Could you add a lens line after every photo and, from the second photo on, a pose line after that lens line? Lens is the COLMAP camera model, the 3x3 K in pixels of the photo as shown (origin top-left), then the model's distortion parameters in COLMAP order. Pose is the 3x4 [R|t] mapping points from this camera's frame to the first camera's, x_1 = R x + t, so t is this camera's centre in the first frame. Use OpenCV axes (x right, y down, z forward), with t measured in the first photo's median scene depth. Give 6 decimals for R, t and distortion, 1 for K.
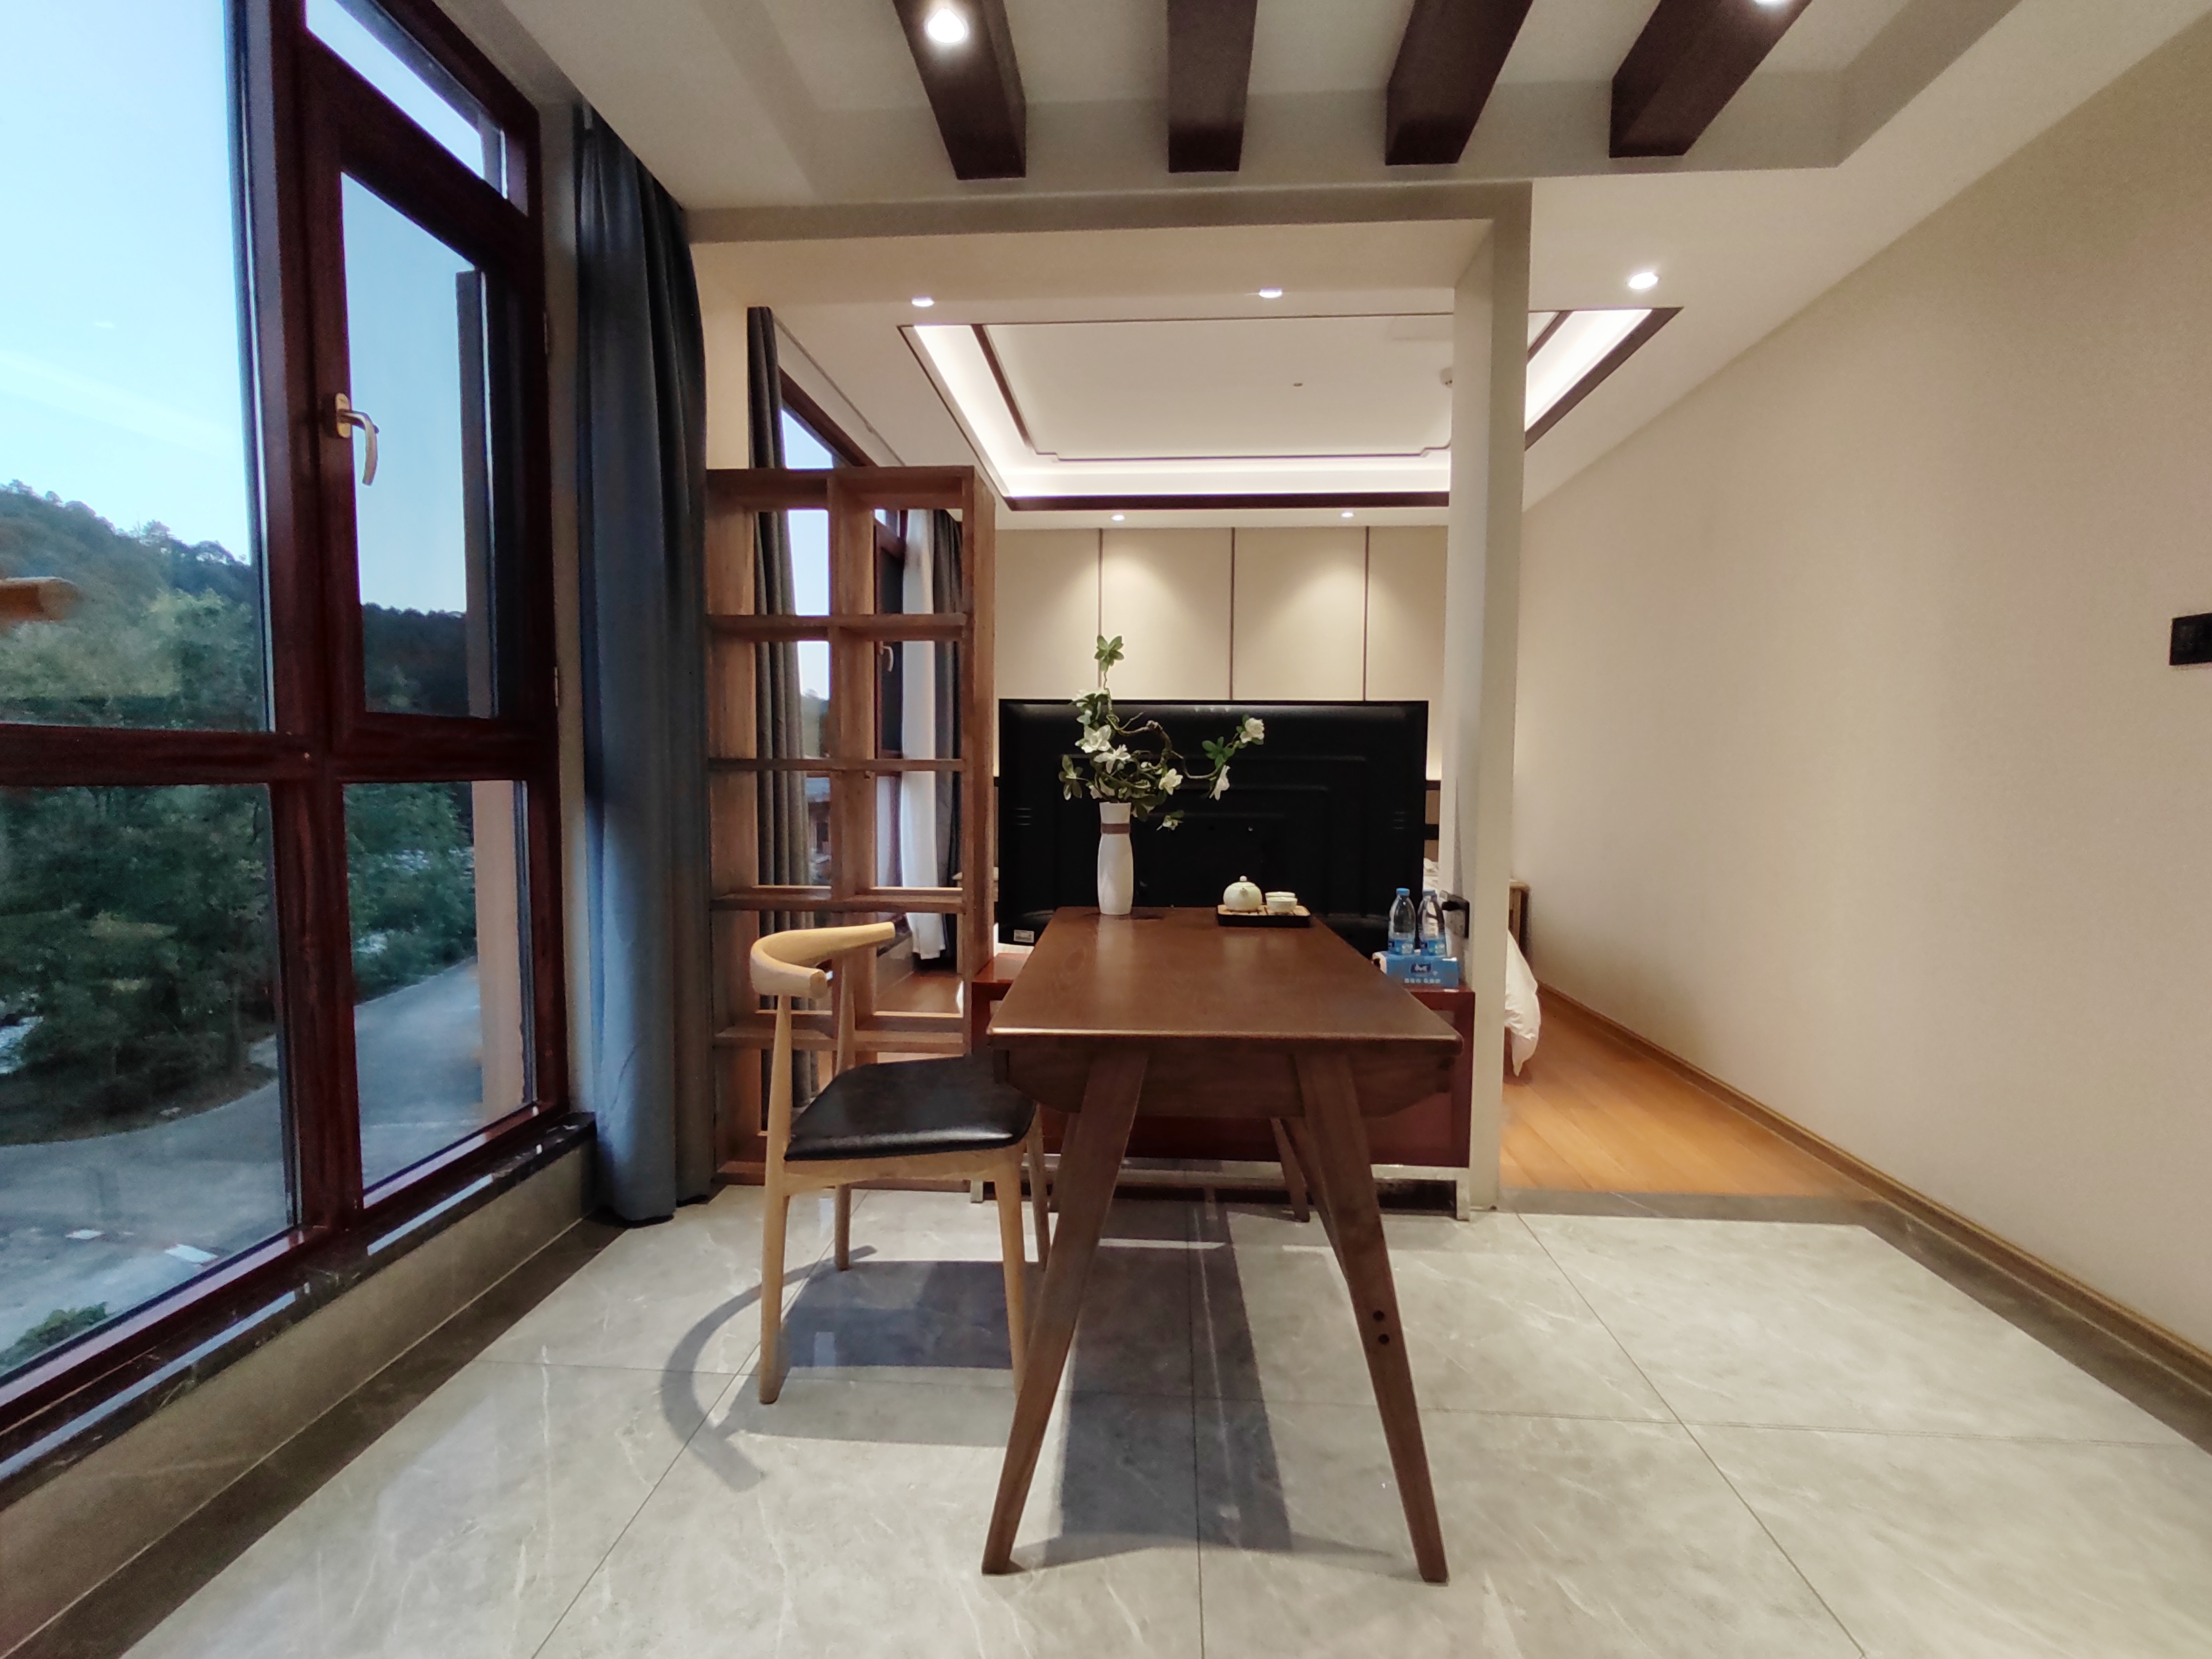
lens RADIAL K [[1031.9, 0, 1114.0], [0, 1031.9, 833.3], [0, 0, 1]] dist [0.000310, 0.000411]
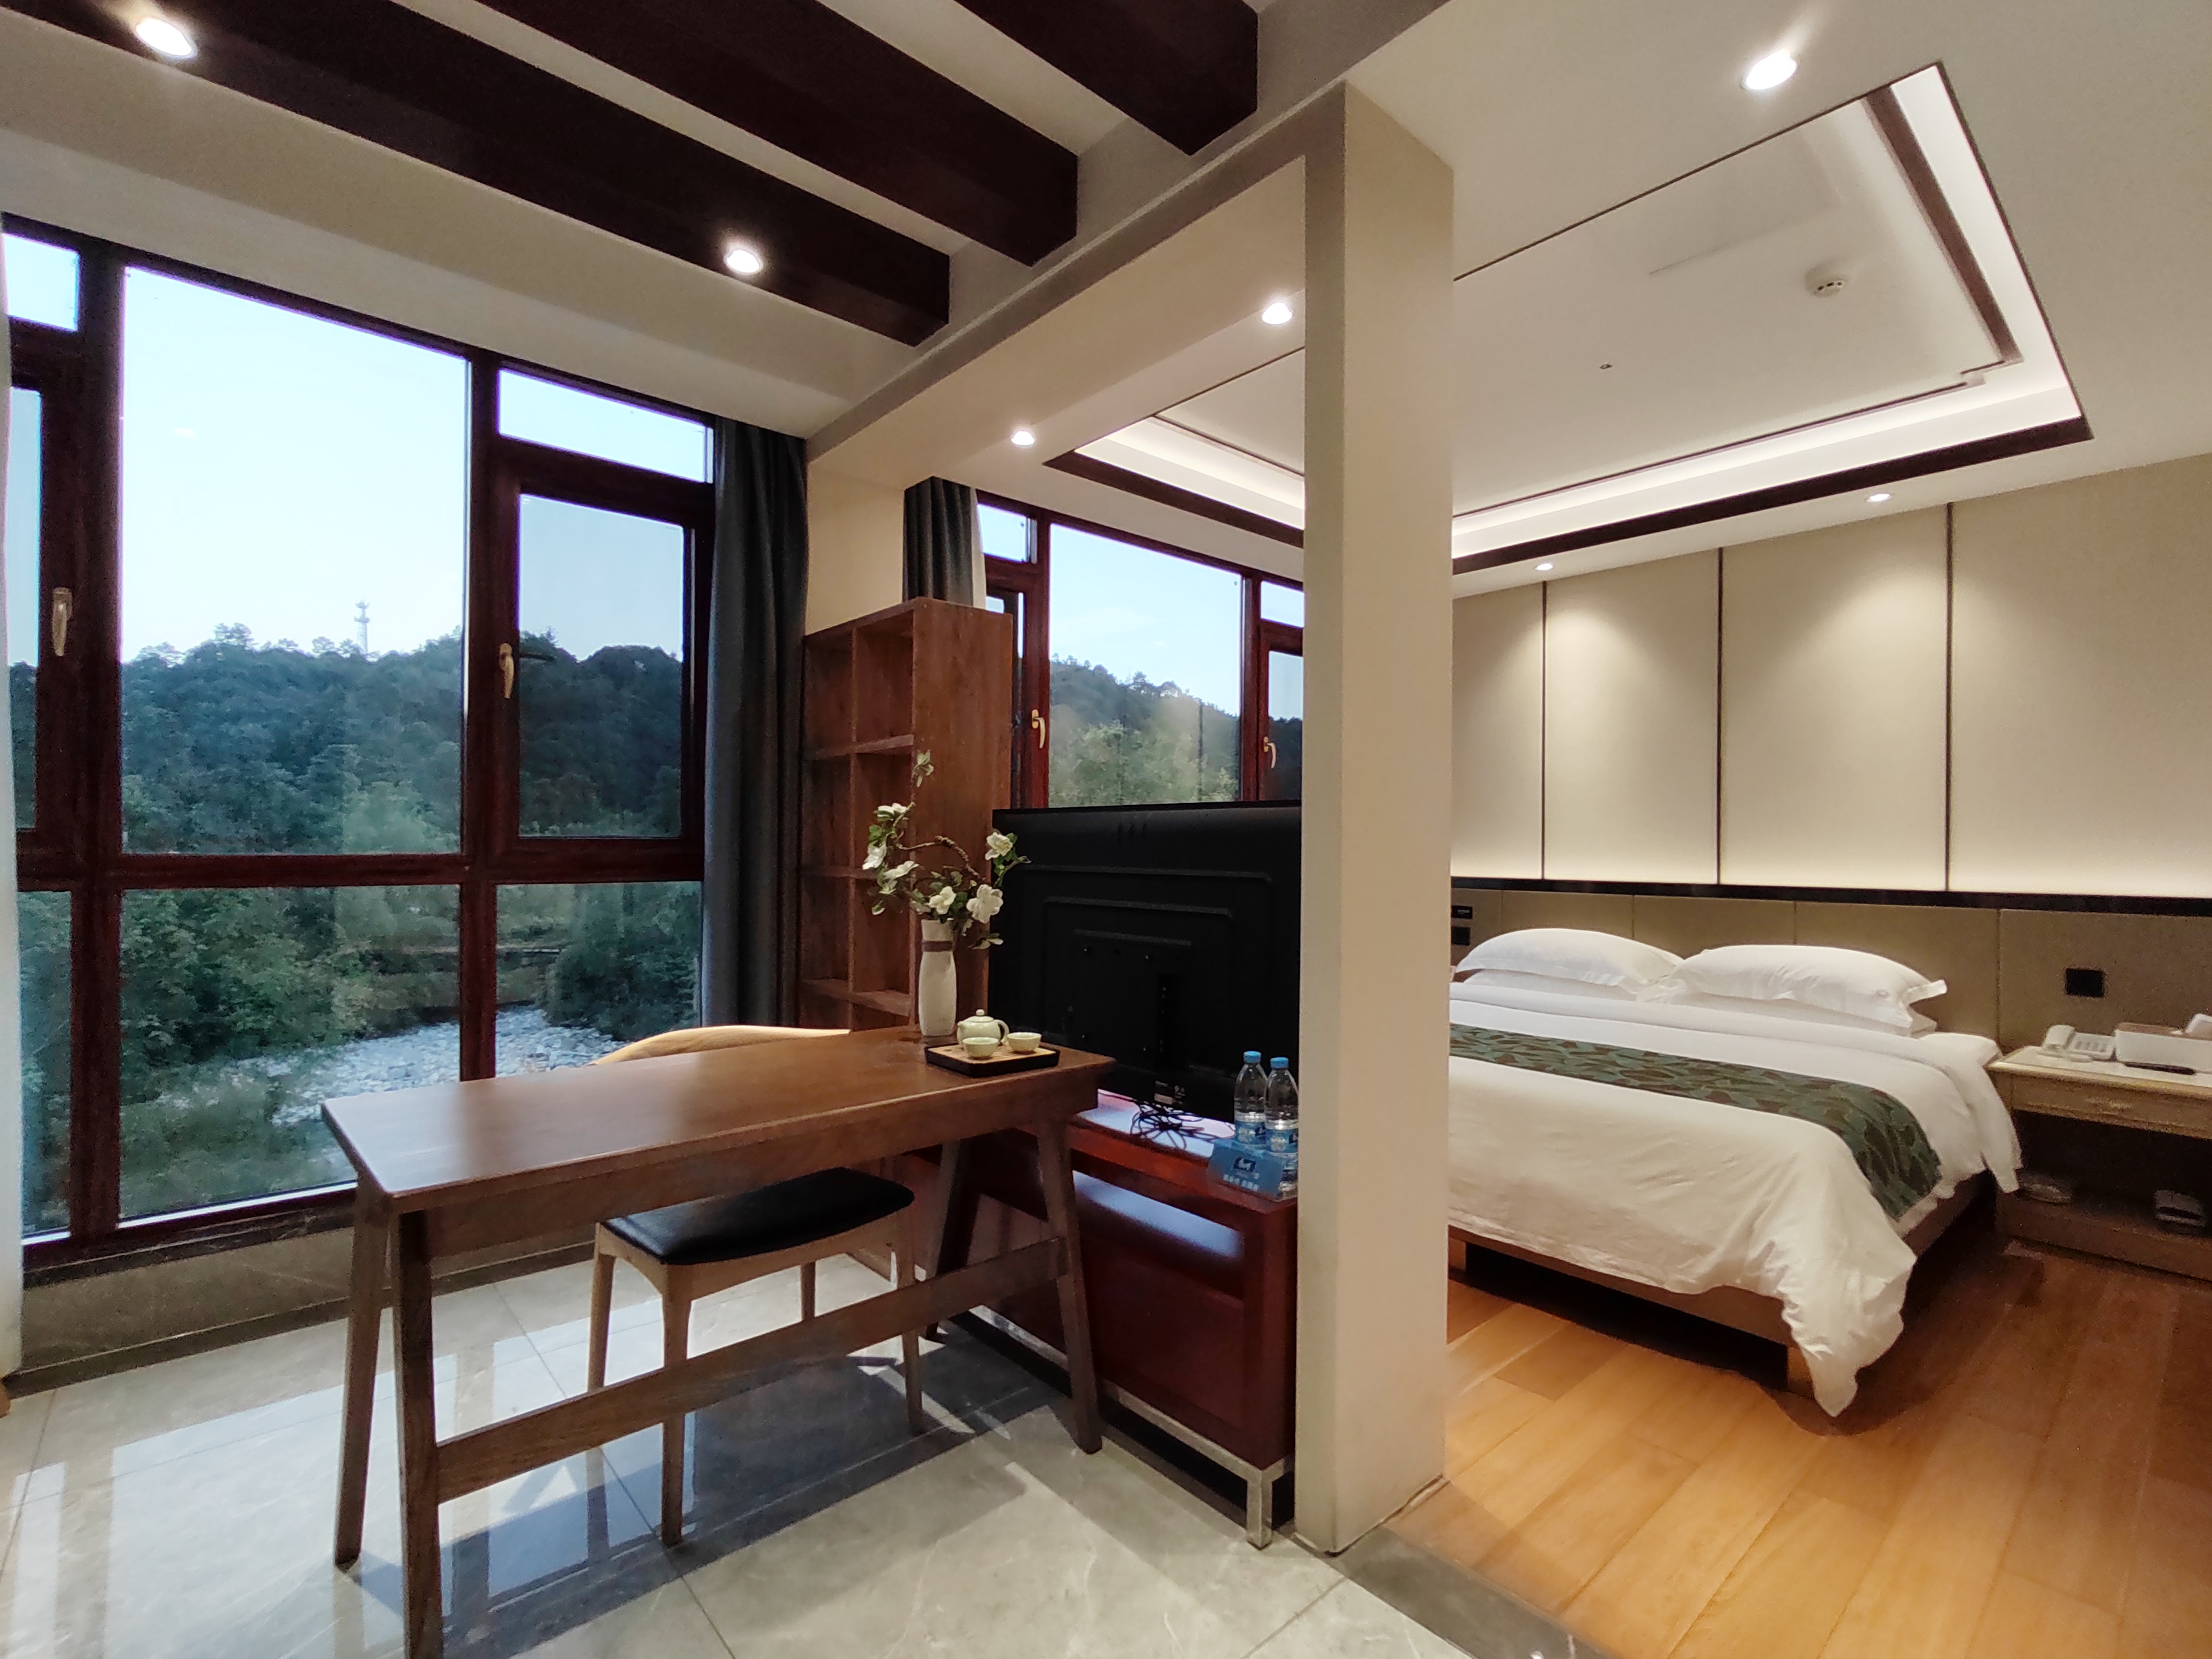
lens RADIAL K [[1031.9, 0, 1114.0], [0, 1031.9, 833.3], [0, 0, 1]] dist [0.000310, 0.000411]
pose [[0.703297, -0.008713, -0.710843, 0.741787], [-0.046673, 0.997202, -0.058400, -0.056159], [0.709363, 0.074250, 0.700922, 0.393117]]
